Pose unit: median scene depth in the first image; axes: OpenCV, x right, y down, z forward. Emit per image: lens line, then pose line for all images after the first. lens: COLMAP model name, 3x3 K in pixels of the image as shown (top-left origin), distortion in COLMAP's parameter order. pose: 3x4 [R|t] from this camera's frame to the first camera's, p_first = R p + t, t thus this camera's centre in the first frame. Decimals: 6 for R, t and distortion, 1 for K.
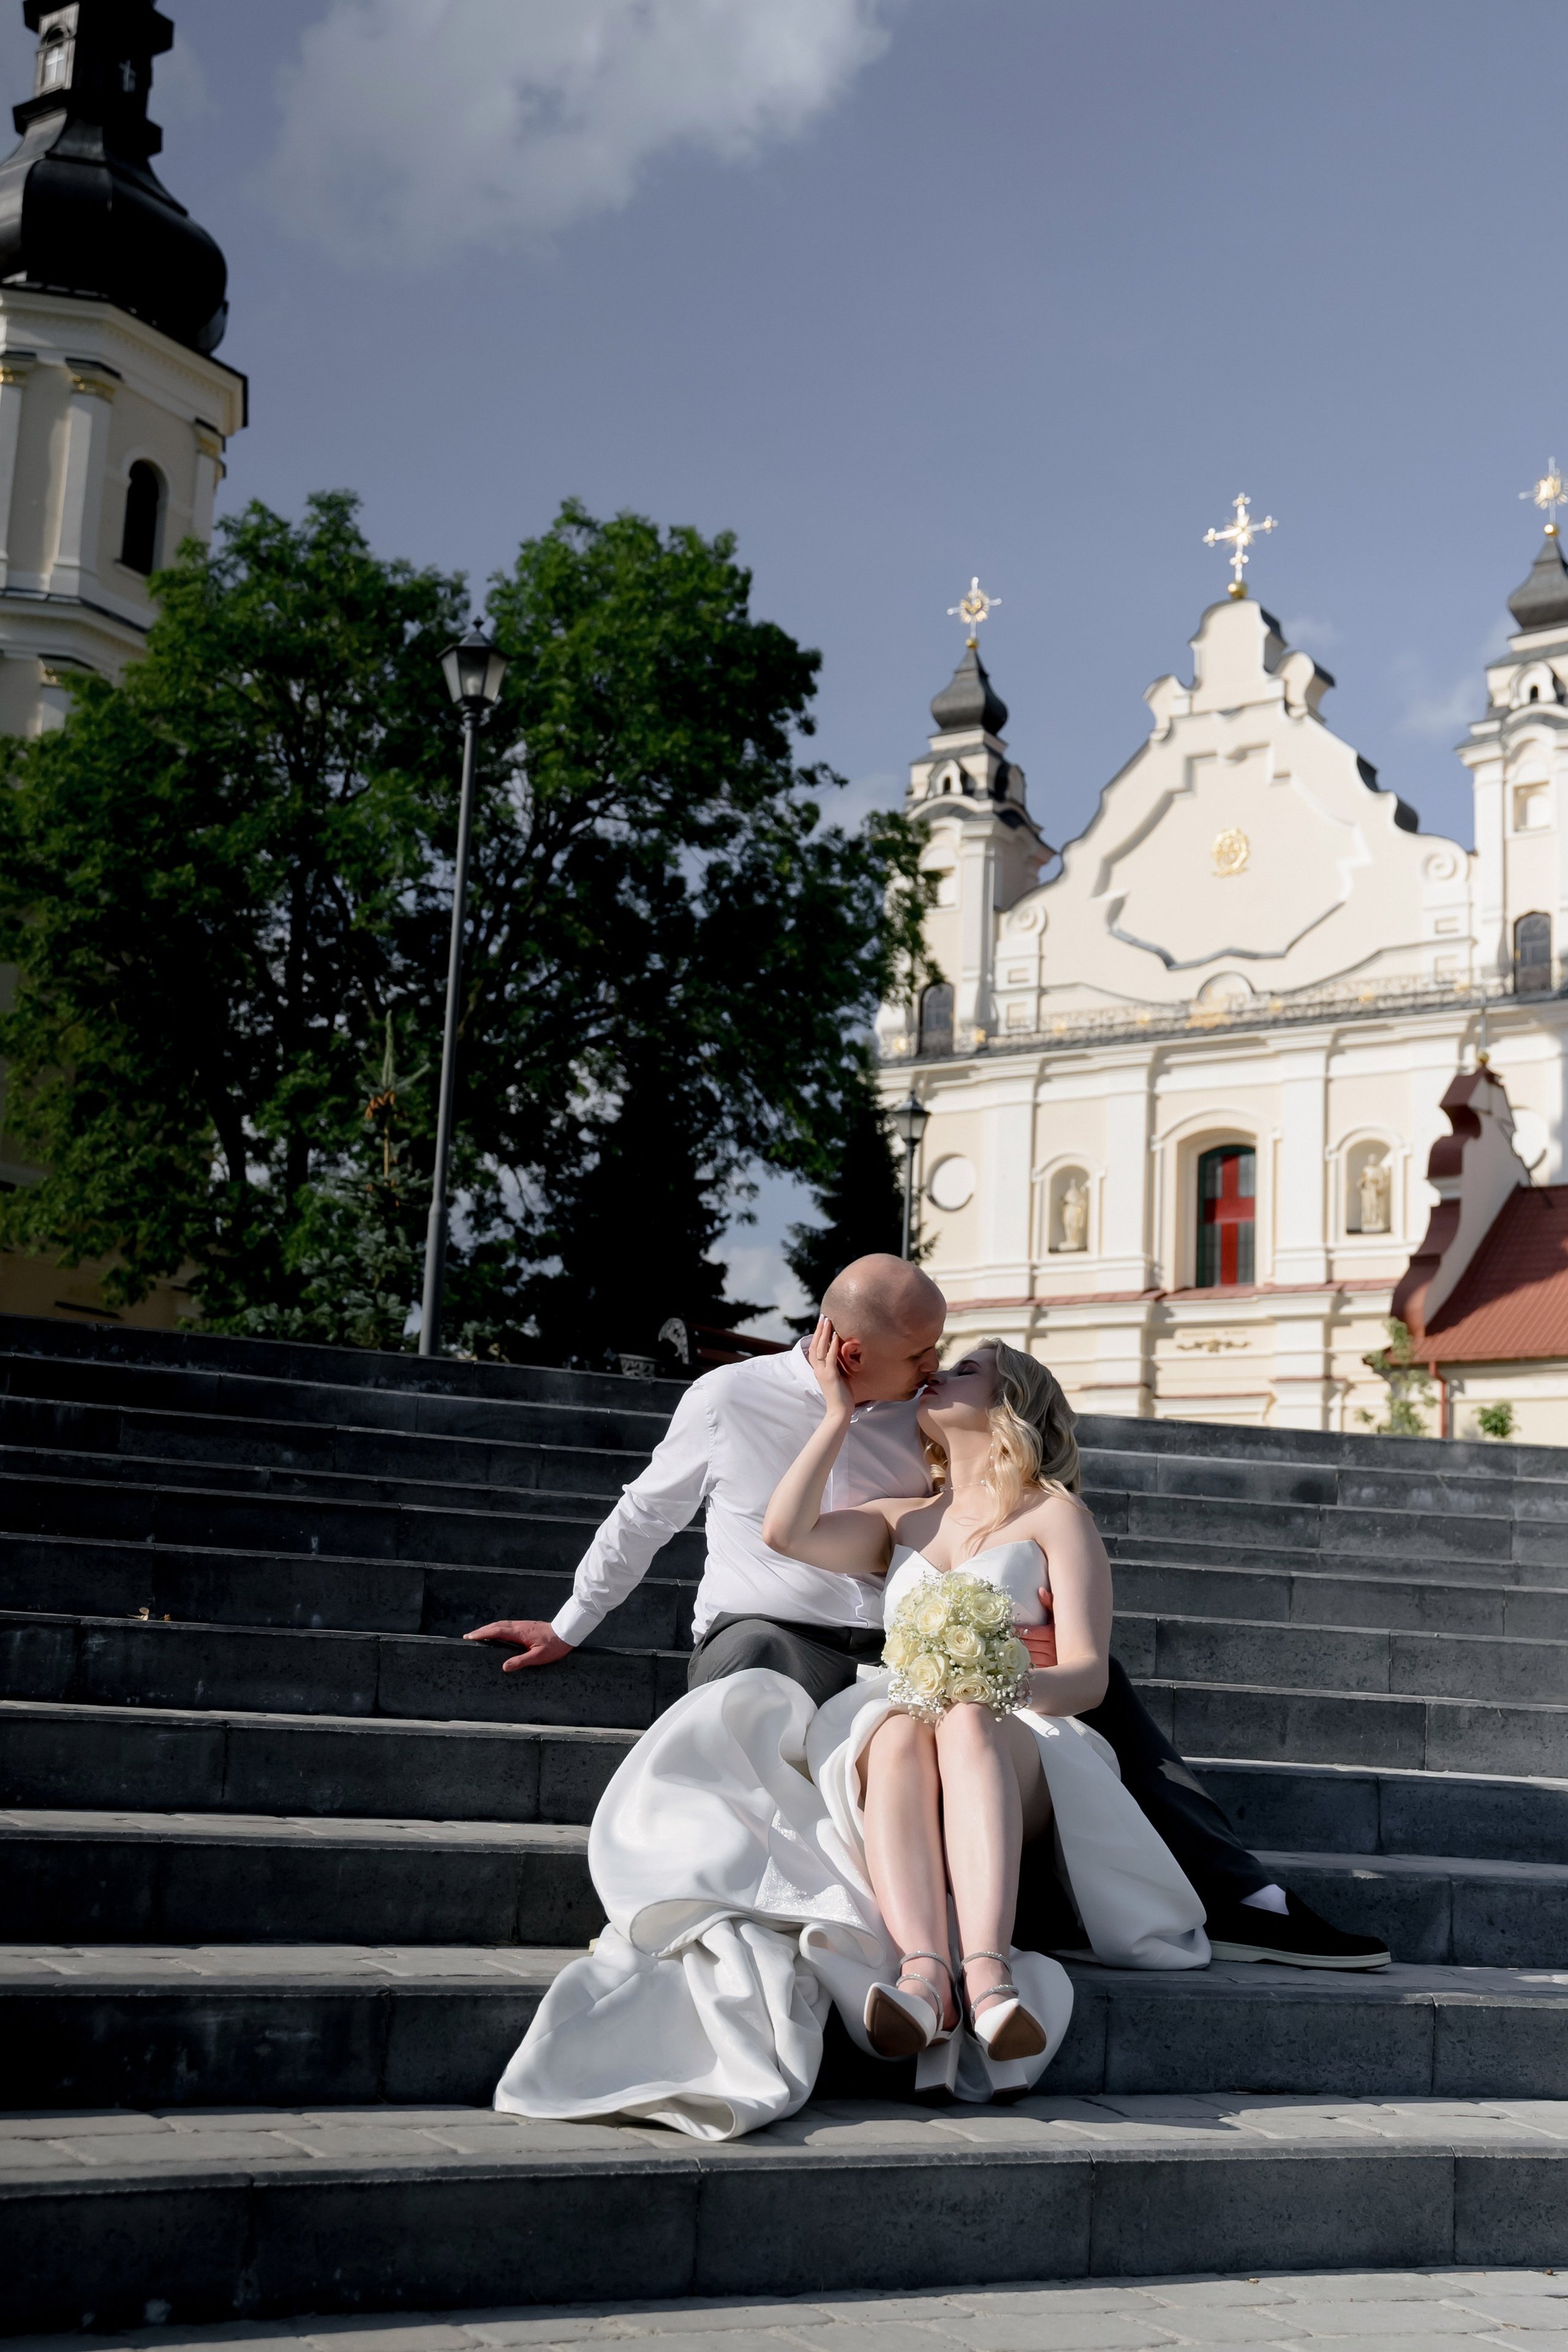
lens RADIAL K [[2987.2, 0, 734.7], [0, 2987.2, 1175.6], [0, 0, 1]] dist [0.002927, -0.000461]
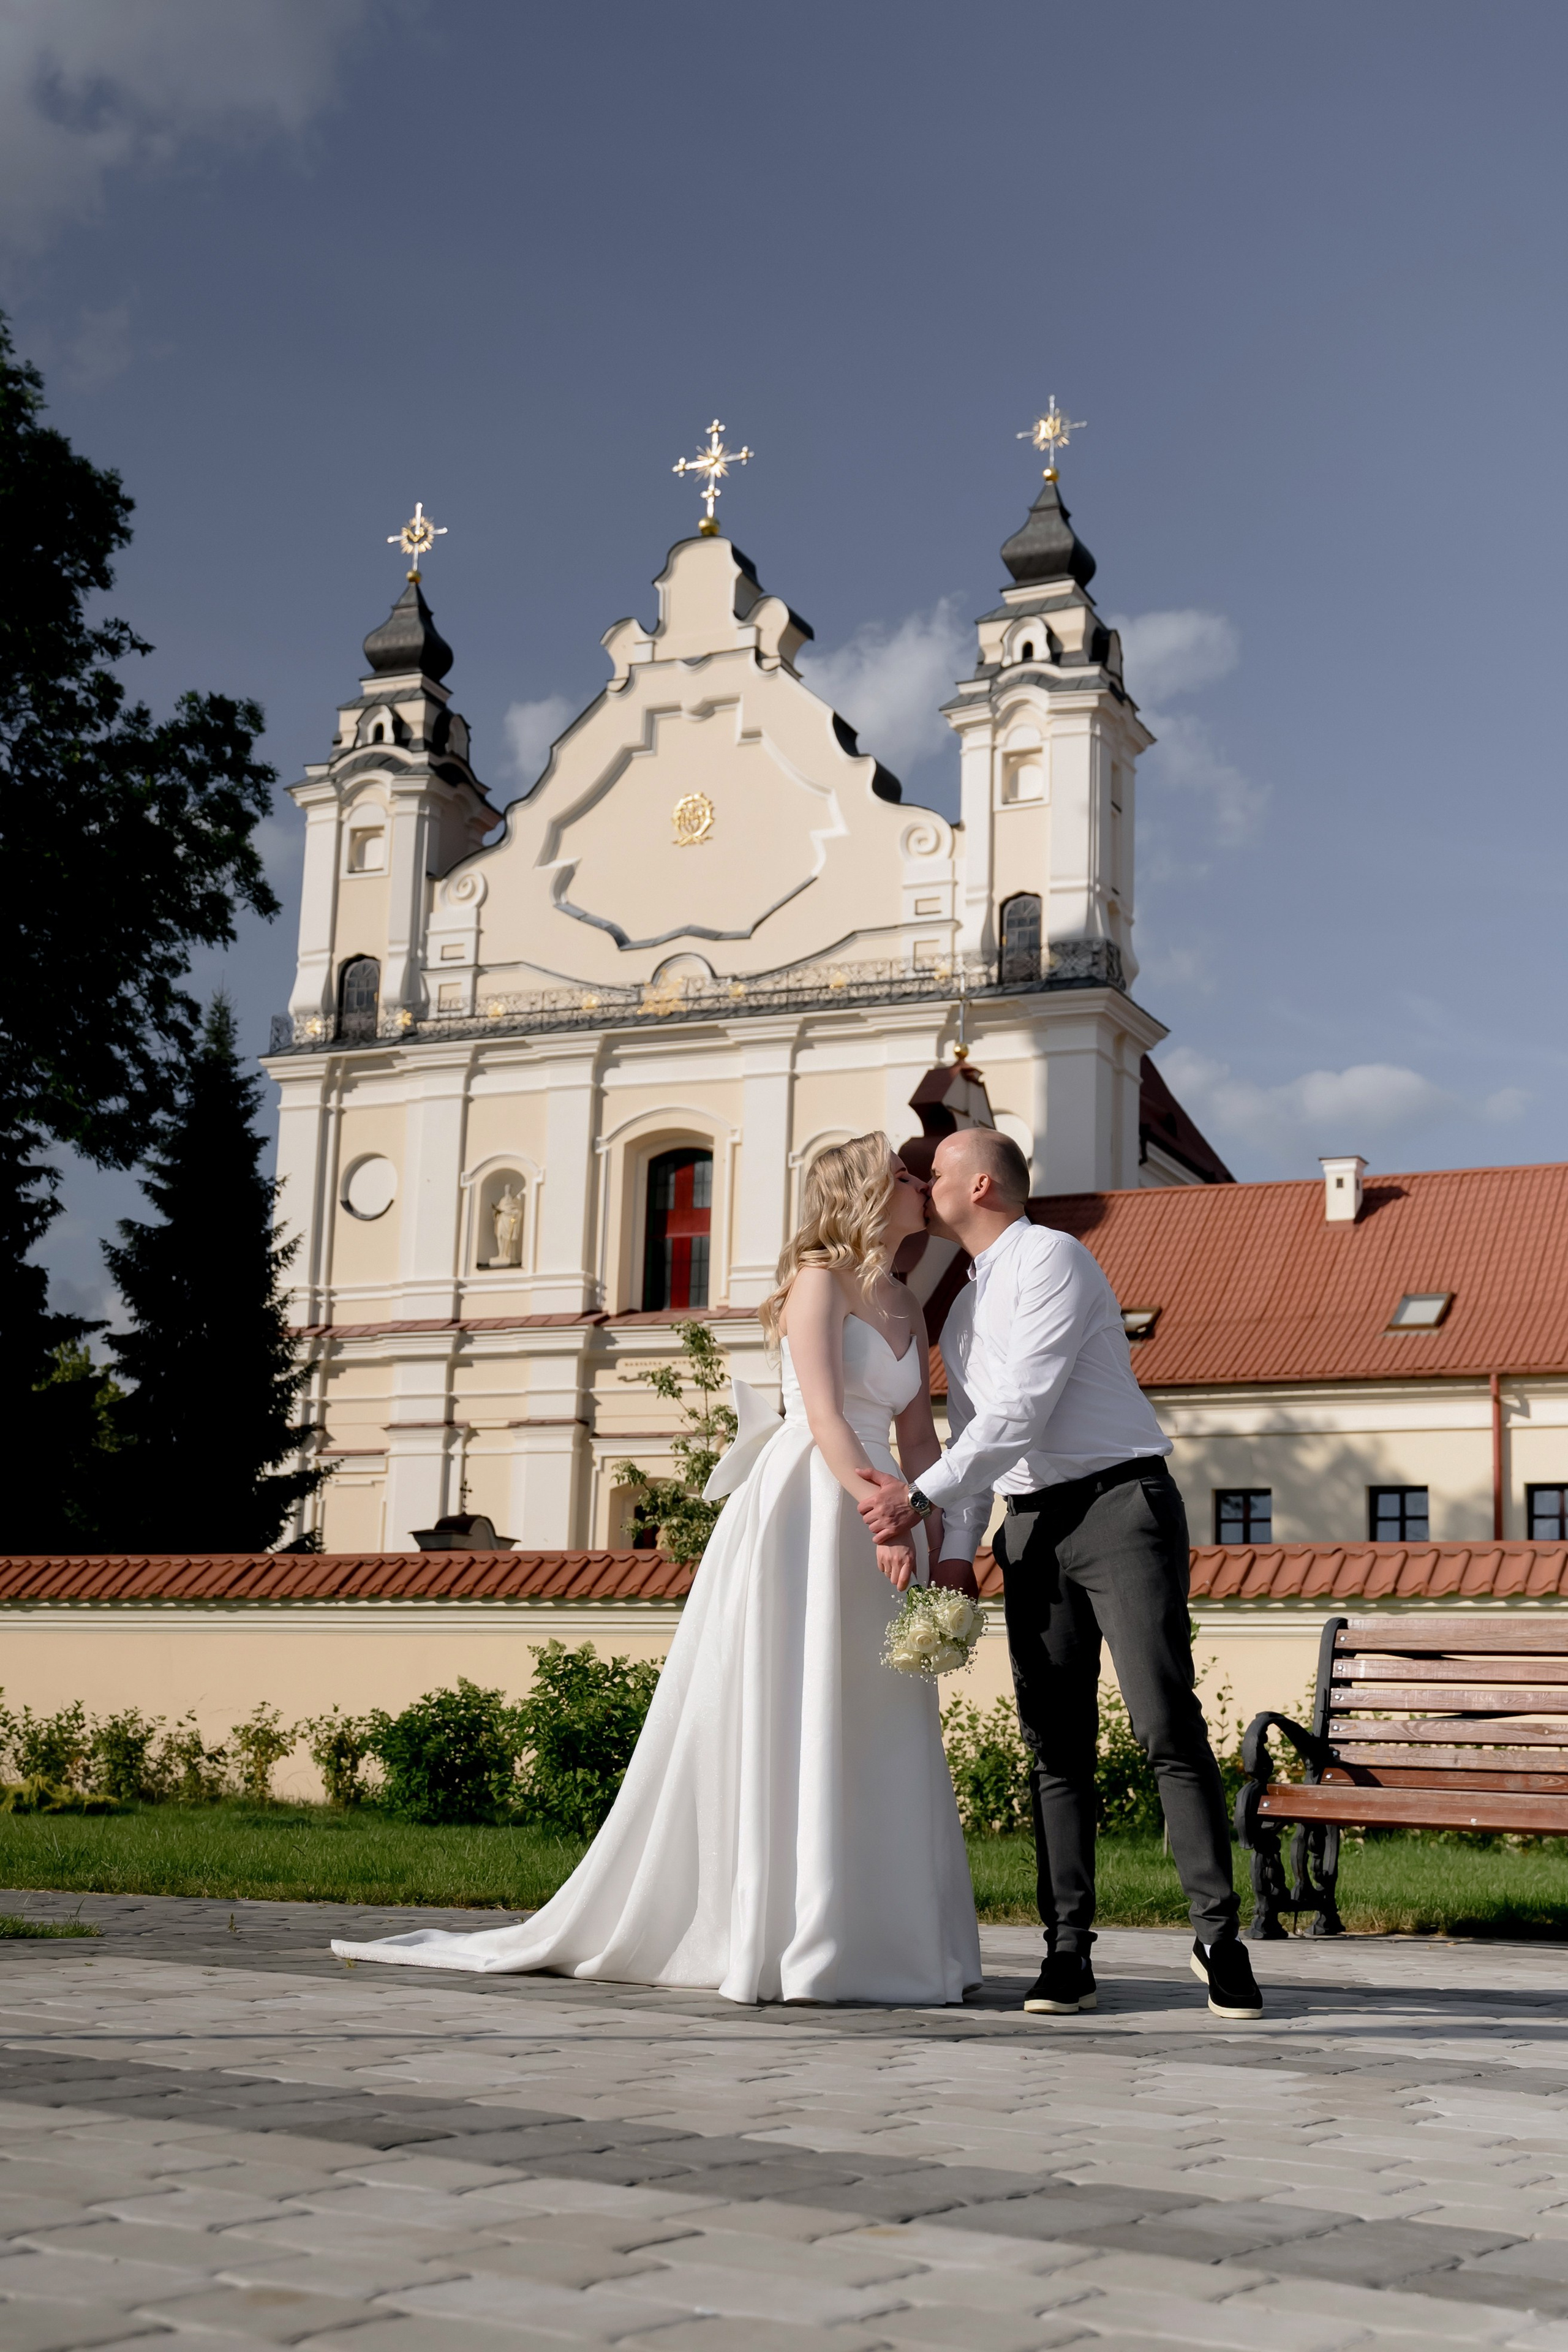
lens RADIAL K [[2855.5, 0, 820.3], [0, 2855.5, 1175.3], [0, 0, 1]] dist [0.008237, 0.003038]
pose [[0.984172, 0.021419, 0.175916, 0.058206], [-0.018703, 0.999679, -0.017083, 0.011258], [-0.176226, 0.013523, 0.984257, 0.167803]]
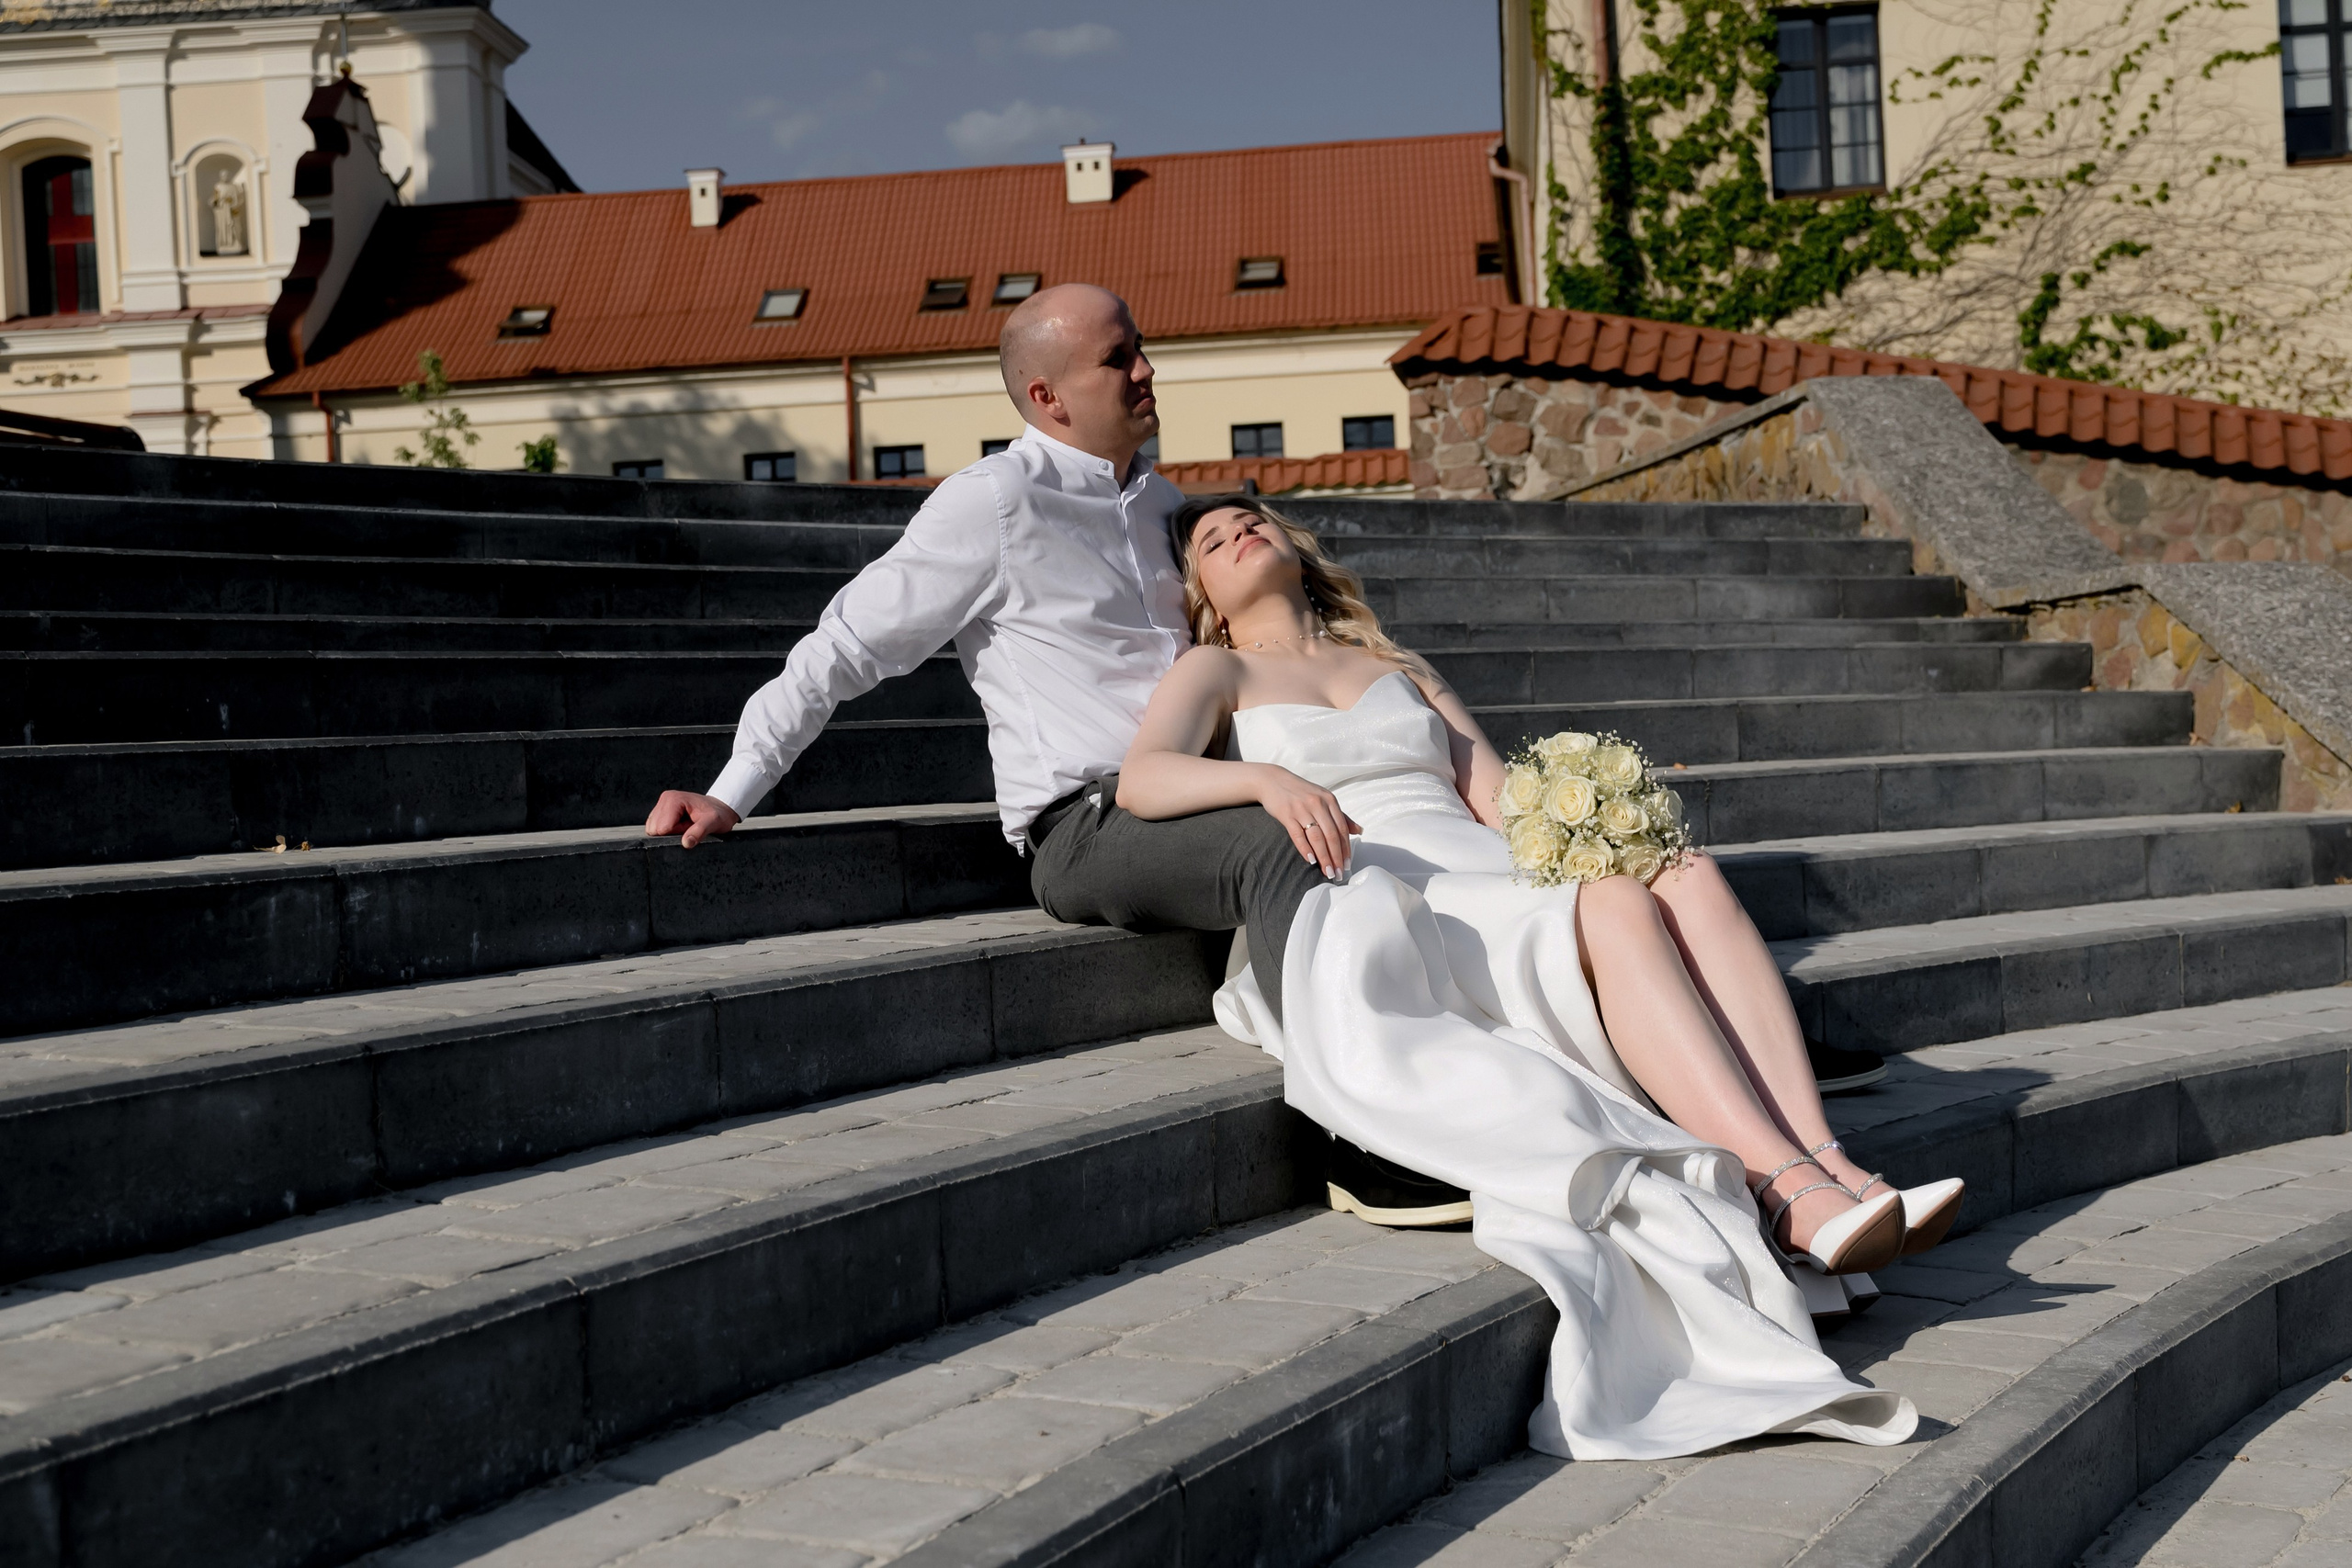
lens RADIAL K [[2970.4, 0, 1224.1], [0, 2970.4, 794.9], [0, 0, 1]] dist [0.003550, -0.010732]
pose [[0.841890, -0.096056, 0.531031, -0.035449], [-0.011208, 0.980707, 0.195164, -0.000256], [-0.539532, -0.170259, 0.824571, 0.028940]]
